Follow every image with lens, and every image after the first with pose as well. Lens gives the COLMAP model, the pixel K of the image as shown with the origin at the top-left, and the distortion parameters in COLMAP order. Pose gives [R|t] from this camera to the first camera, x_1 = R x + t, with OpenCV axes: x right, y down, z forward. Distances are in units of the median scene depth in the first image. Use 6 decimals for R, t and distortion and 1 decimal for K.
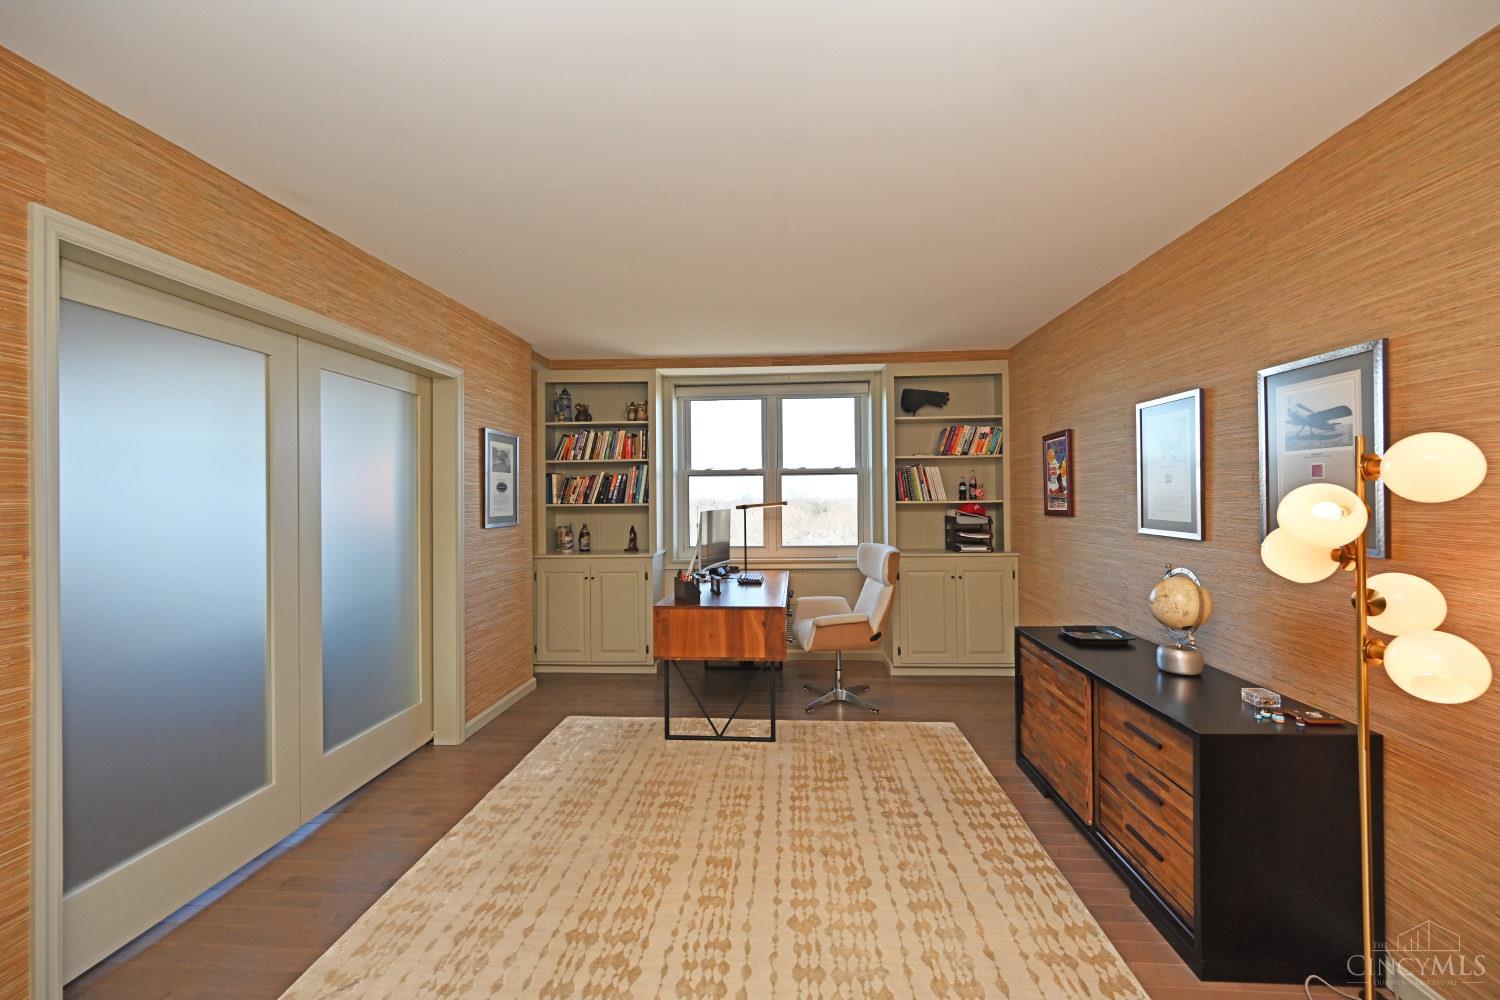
lens RADIAL K [[590.1, 0, 736.2], [0, 590.1, 494.6], [0, 0, 1]] dist [-0.001657, 0.000939]
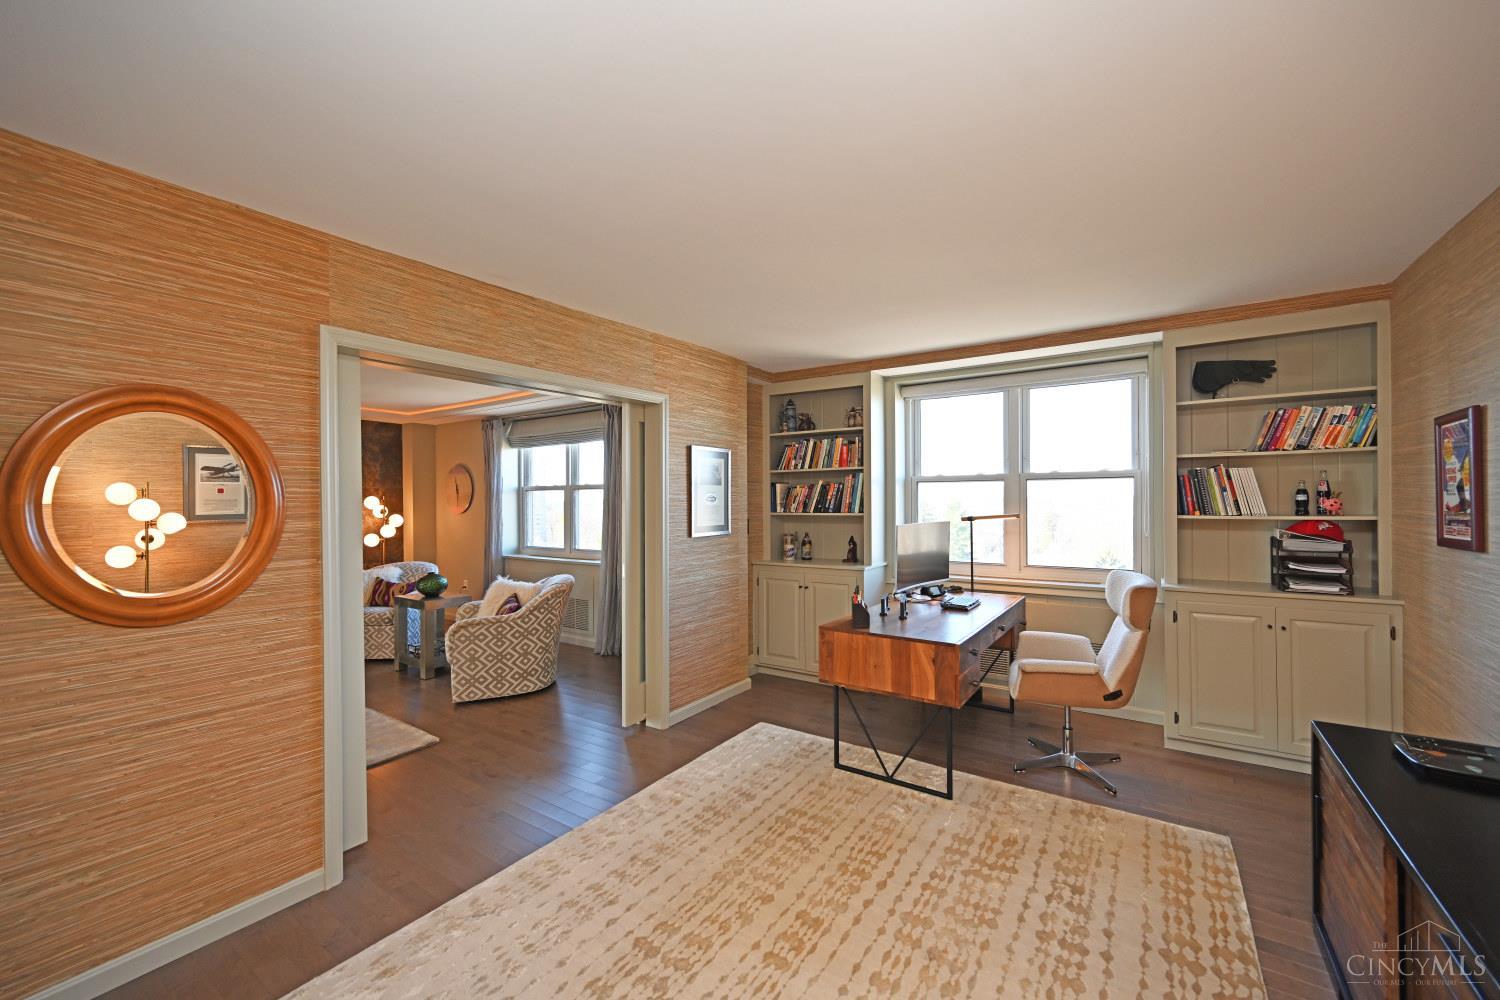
lens RADIAL K [[590.1, 0, 751.0], [0, 590.1, 498.0], [0, 0, 1]] dist [-0.001657, 0.000939]
pose [[0.863883, 0.000558, -0.503692, 0.223655], [0.005608, 0.999927, 0.010727, -0.027132], [0.503661, -0.012092, 0.863817, 0.108684]]
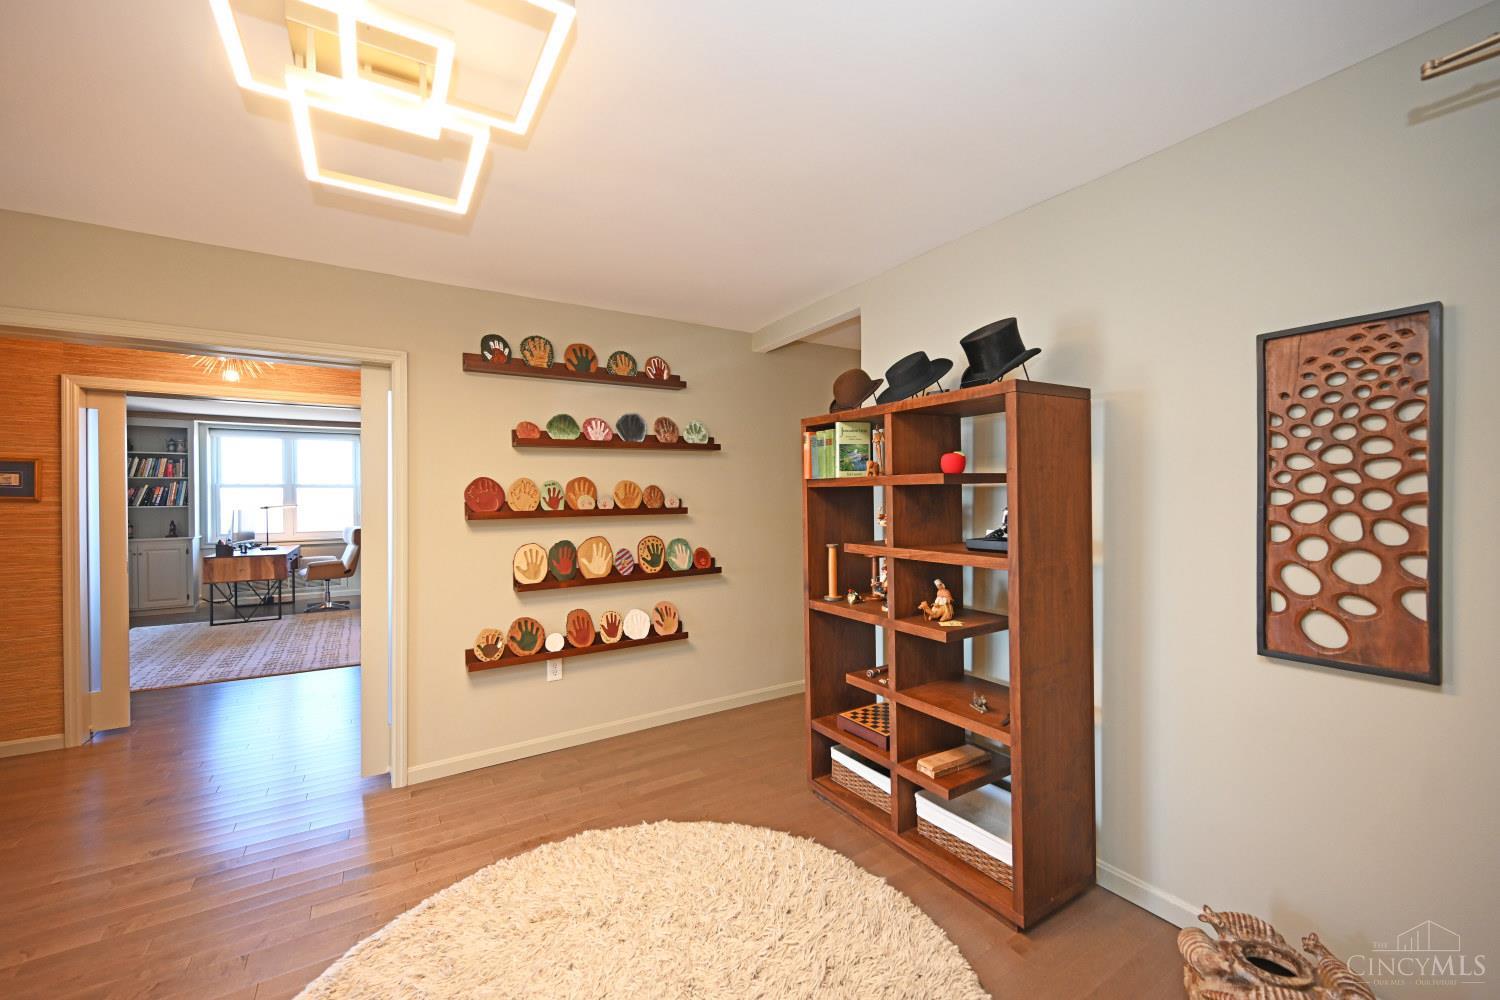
lens RADIAL K [[590.1, 0, 745.5], [0, 590.1, 499.8], [0, 0, 1]] dist [-0.001657, 0.000939]
pose [[0.784752, 0.001439, 0.619809, 0.055880], [-0.002856, 0.999995, 0.001295, -0.009457], [-0.619804, -0.002787, 0.784752, -1.485829]]
